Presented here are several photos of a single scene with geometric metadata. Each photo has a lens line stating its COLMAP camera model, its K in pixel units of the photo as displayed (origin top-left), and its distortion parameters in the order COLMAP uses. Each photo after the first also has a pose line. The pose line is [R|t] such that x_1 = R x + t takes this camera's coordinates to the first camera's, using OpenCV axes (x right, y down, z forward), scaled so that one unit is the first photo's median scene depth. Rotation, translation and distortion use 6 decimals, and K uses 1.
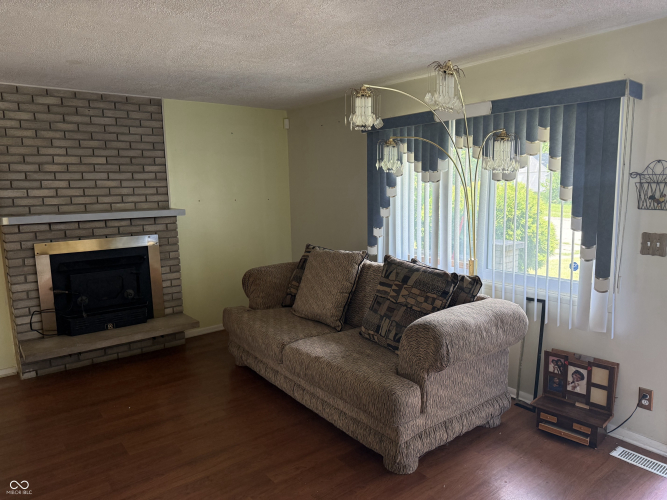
lens RADIAL K [[468.8, 0, 331.2], [0, 468.8, 251.3], [0, 0, 1]] dist [0.006031, -0.003970]
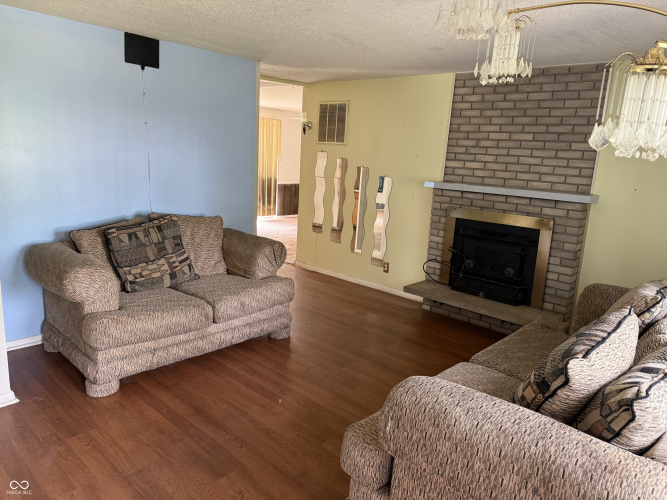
lens RADIAL K [[468.8, 0, 331.2], [0, 468.8, 251.3], [0, 0, 1]] dist [0.006031, -0.003970]
pose [[0.169218, 0.230580, -0.958226, 0.450465], [-0.196827, 0.960569, 0.196385, -0.073204], [0.965725, 0.155373, 0.207930, 0.424093]]
